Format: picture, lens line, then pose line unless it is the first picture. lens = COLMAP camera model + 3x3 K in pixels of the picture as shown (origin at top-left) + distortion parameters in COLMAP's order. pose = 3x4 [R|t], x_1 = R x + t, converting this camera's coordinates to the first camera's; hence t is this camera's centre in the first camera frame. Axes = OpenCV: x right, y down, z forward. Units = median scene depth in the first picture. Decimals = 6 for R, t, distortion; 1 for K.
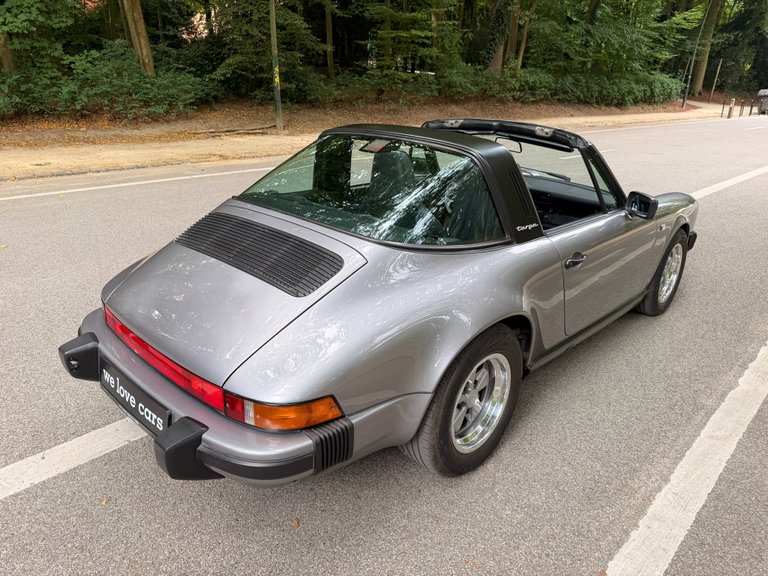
lens RADIAL K [[543.9, 0, 381.0], [0, 543.9, 293.3], [0, 0, 1]] dist [0.037042, -0.053888]
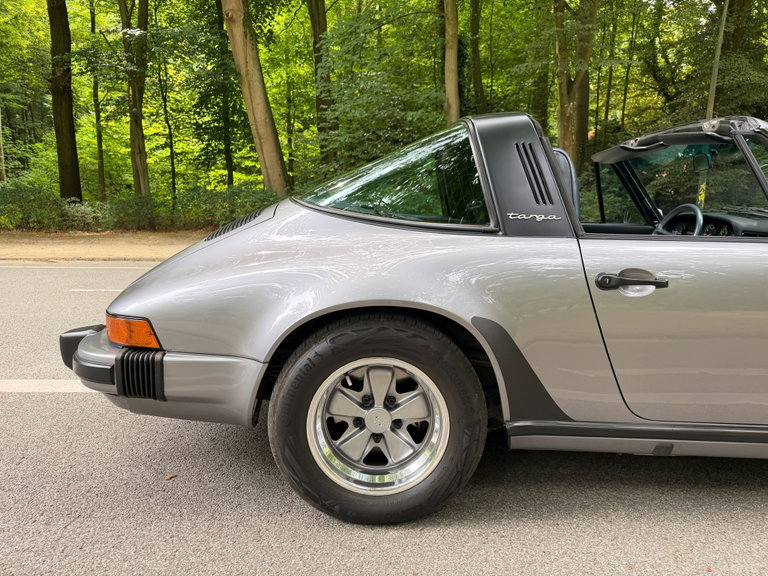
lens RADIAL K [[543.9, 0, 381.5], [0, 543.9, 284.5], [0, 0, 1]] dist [0.037042, -0.053888]
pose [[0.695901, 0.082848, -0.713343, 0.106780], [-0.259001, 0.955426, -0.141704, 0.018742], [0.669806, 0.283368, 0.686340, 0.068372]]
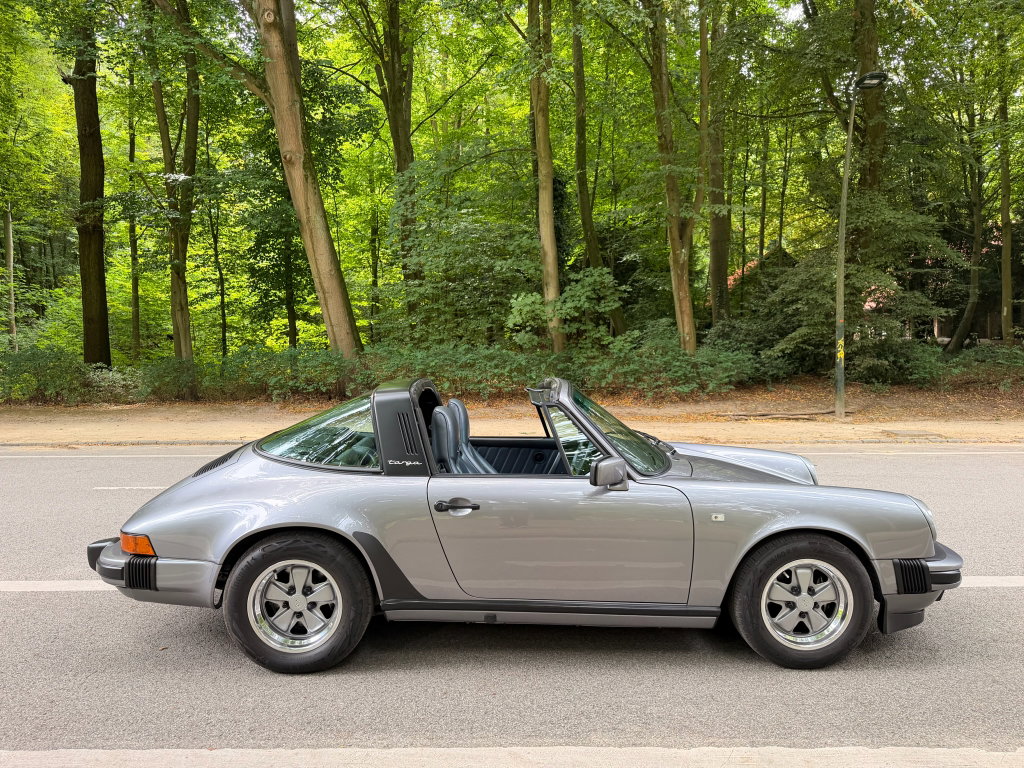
lens RADIAL K [[725.2, 0, 510.1], [0, 725.2, 377.4], [0, 0, 1]] dist [0.037042, -0.053888]
pose [[0.698719, 0.000576, -0.715396, 0.242898], [-0.245772, 0.939329, -0.239286, 0.001359], [0.671854, 0.343018, 0.656468, 0.022588]]
